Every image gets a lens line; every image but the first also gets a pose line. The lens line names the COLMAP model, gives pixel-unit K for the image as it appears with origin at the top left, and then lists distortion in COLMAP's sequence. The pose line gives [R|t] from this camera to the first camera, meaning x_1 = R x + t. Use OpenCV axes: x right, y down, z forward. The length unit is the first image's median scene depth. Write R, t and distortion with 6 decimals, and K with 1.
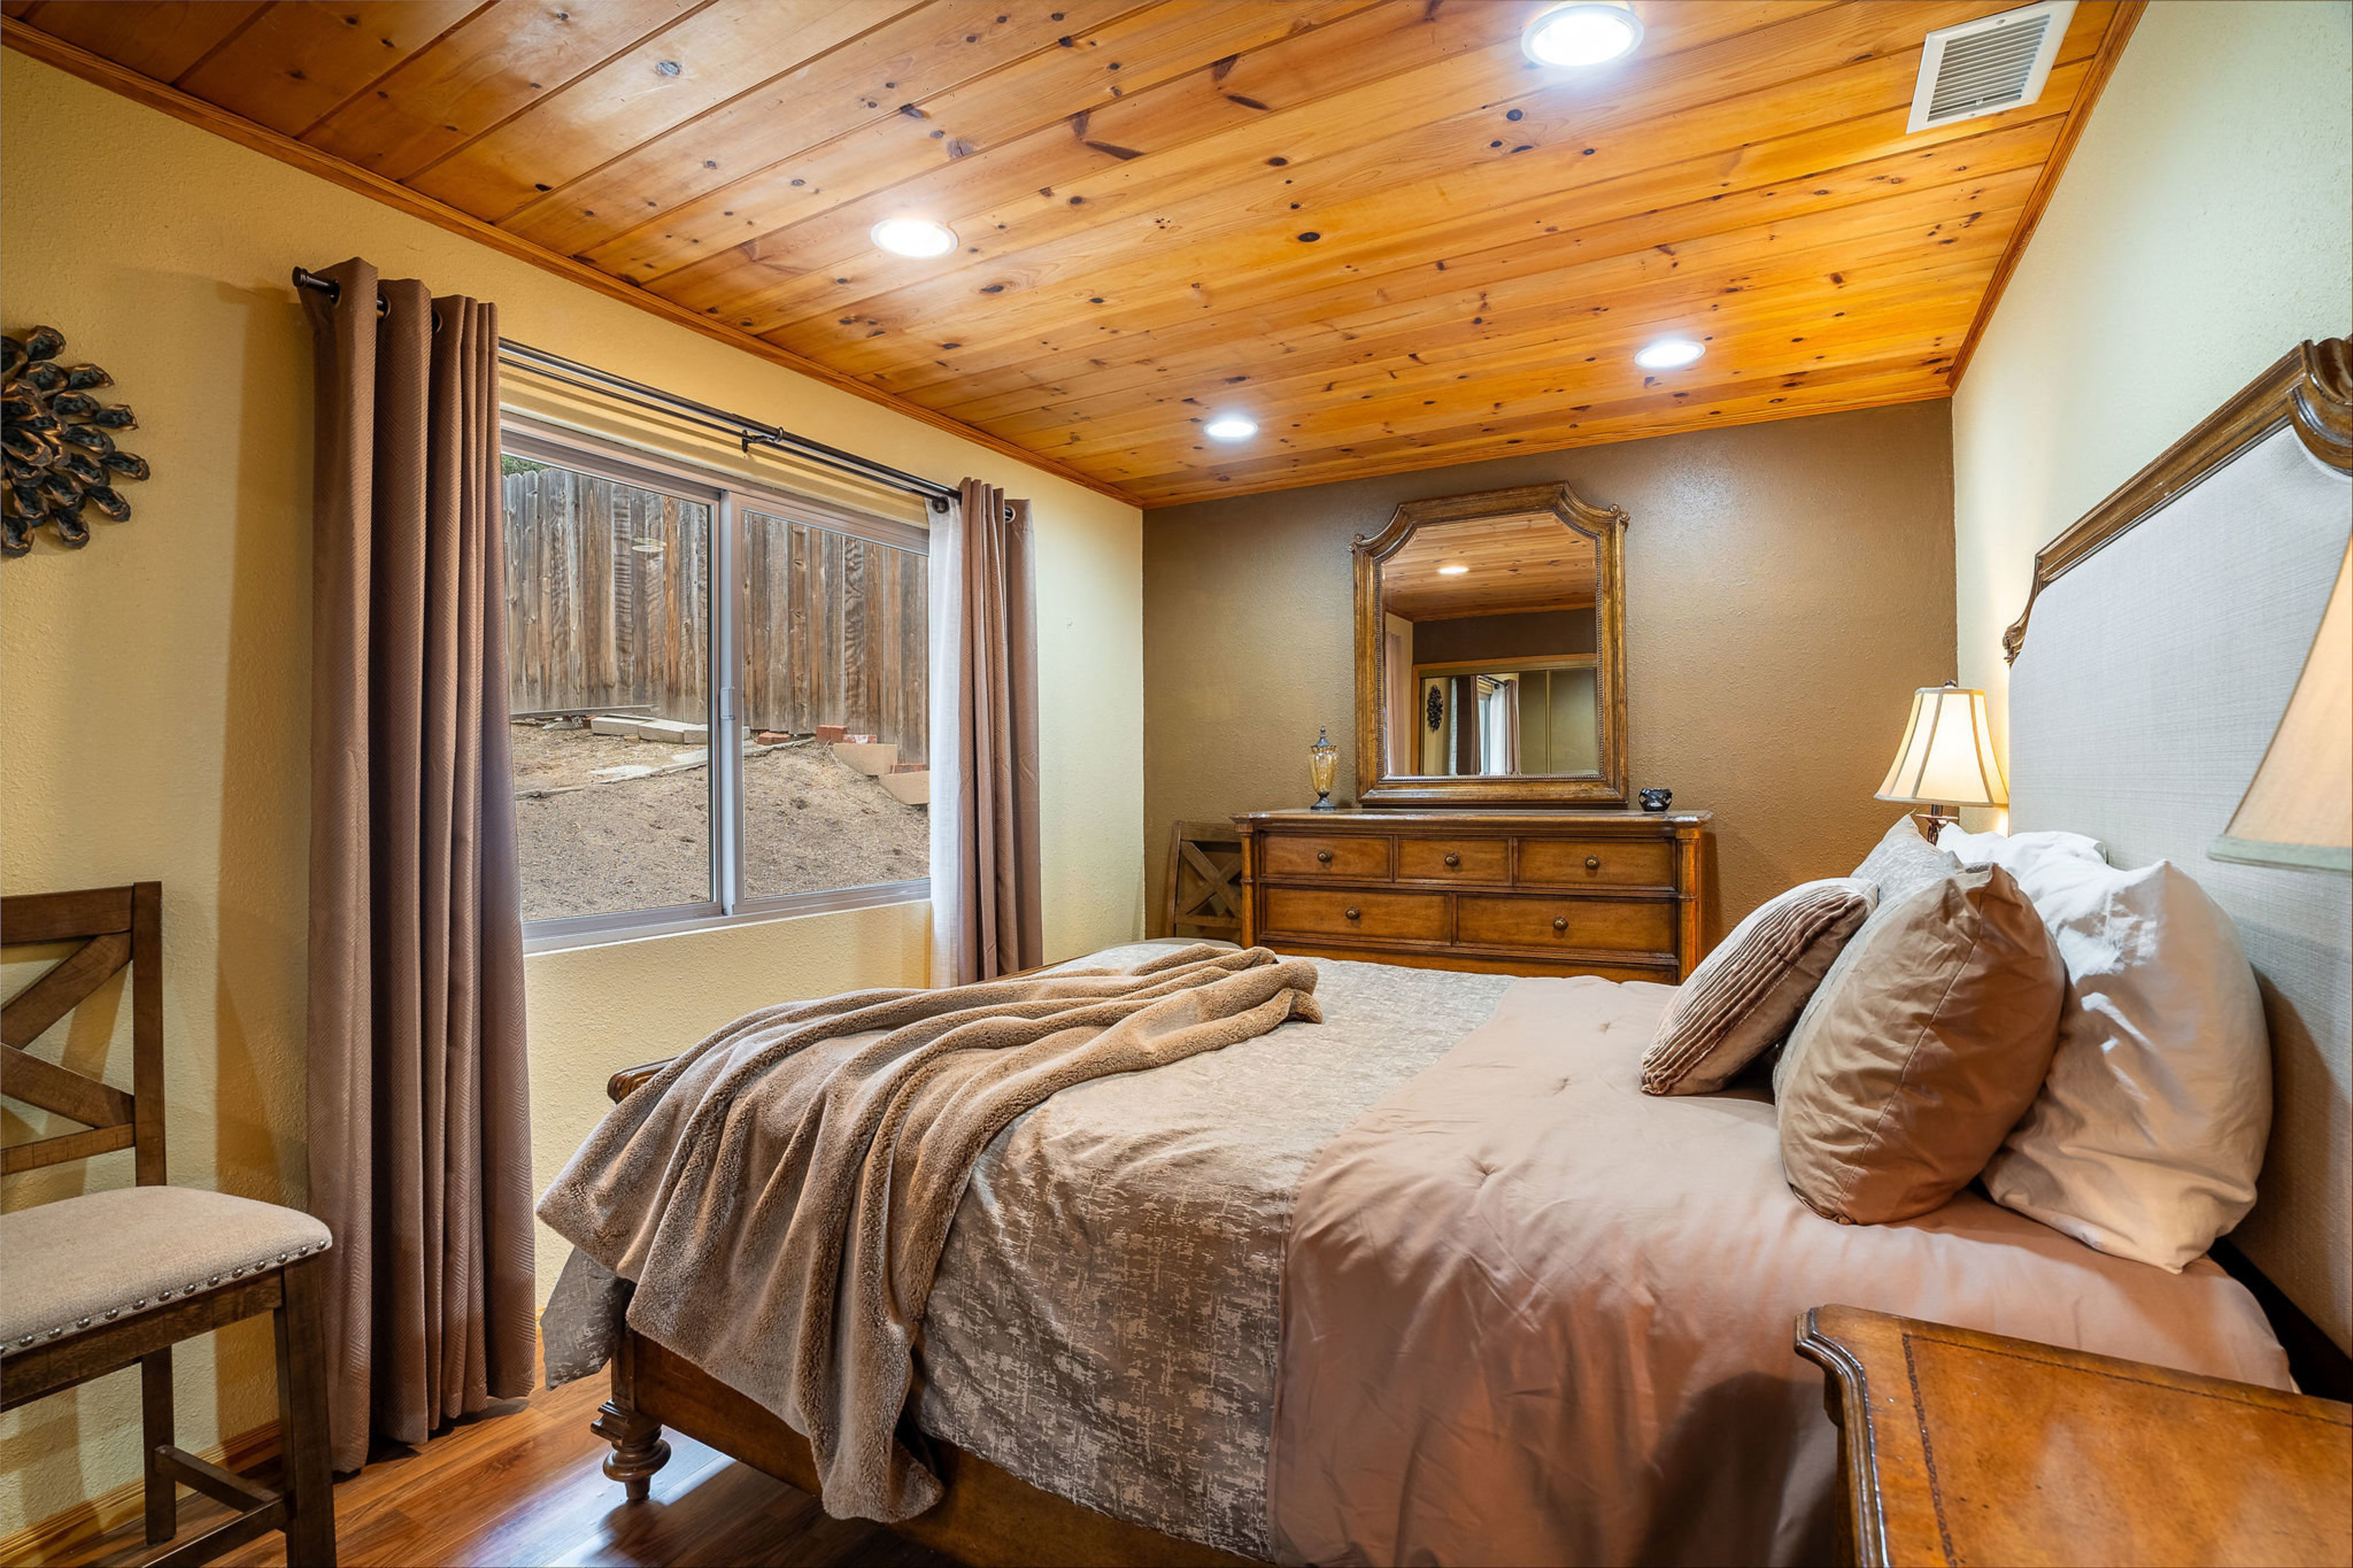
lens RADIAL K [[1104.2, 0, 1168.1], [0, 1104.2, 778.8], [0, 0, 1]] dist [-0.064064, 0.021833]
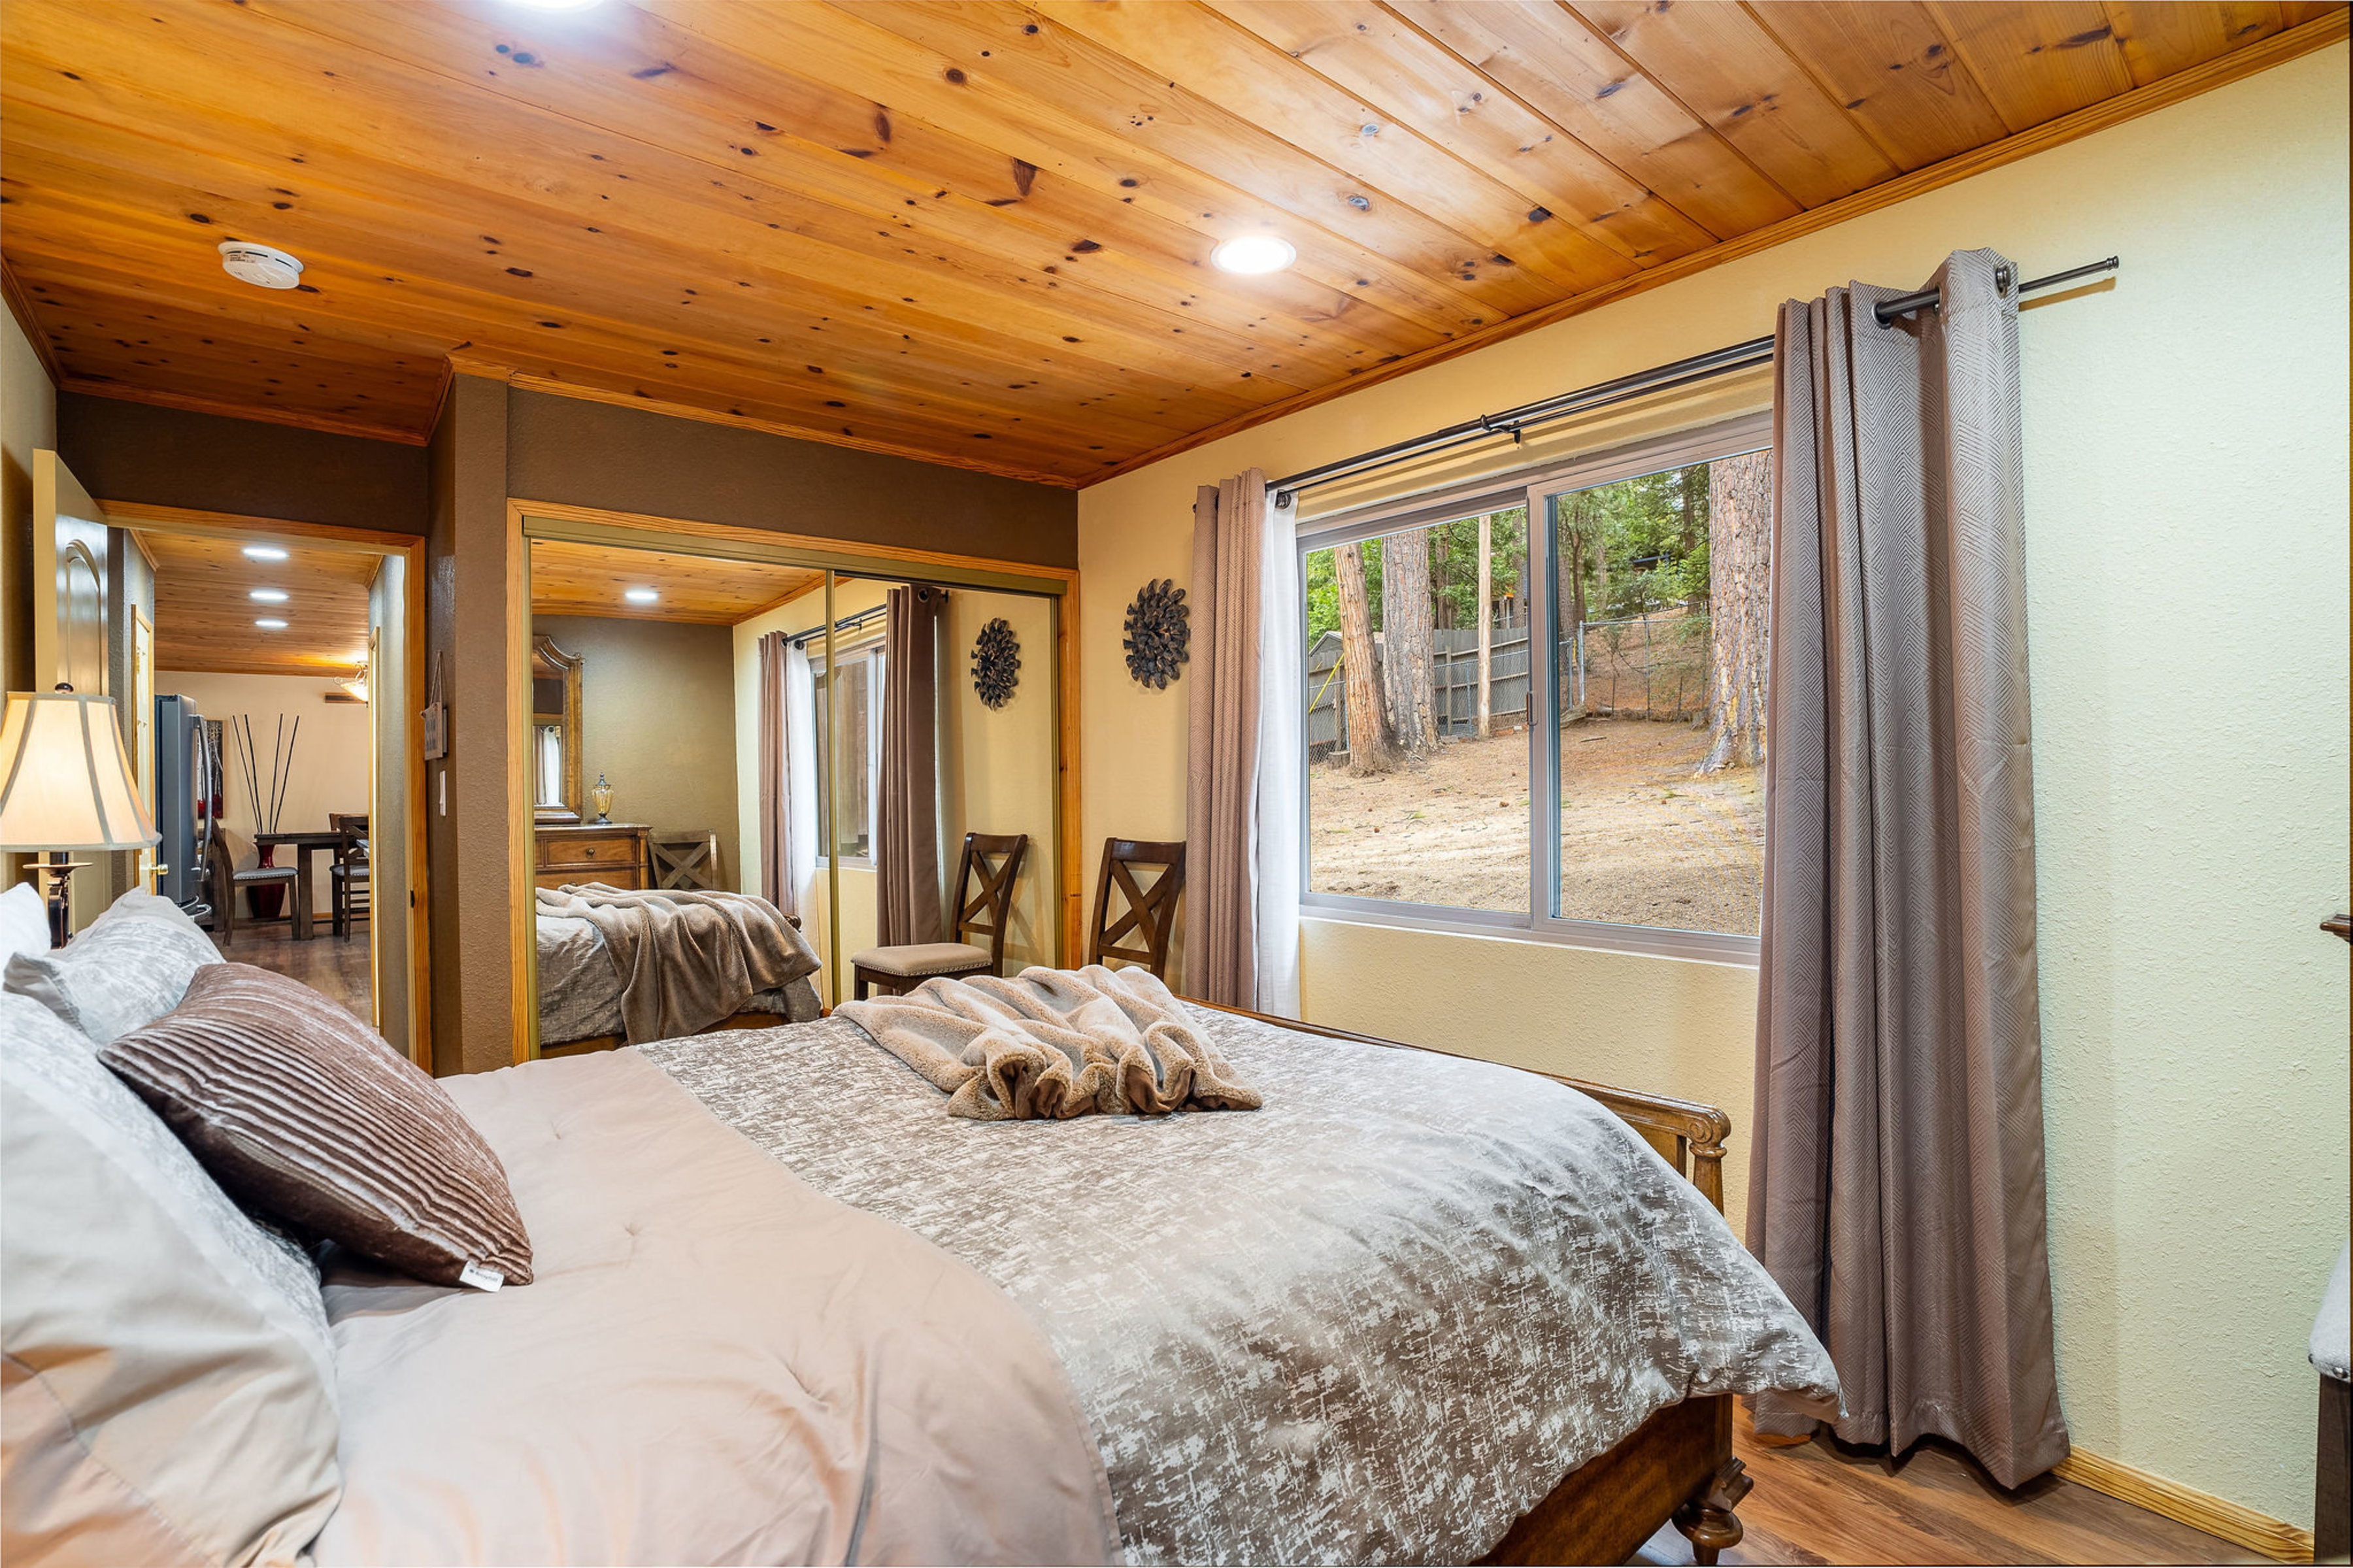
lens RADIAL K [[1104.2, 0, 1171.9], [0, 1104.2, 780.9], [0, 0, 1]] dist [-0.064064, 0.021833]
pose [[-0.356618, 0.004303, -0.934240, 0.620693], [0.012580, 0.999921, -0.000197, -0.009769], [0.934165, -0.011823, -0.356644, 1.079441]]
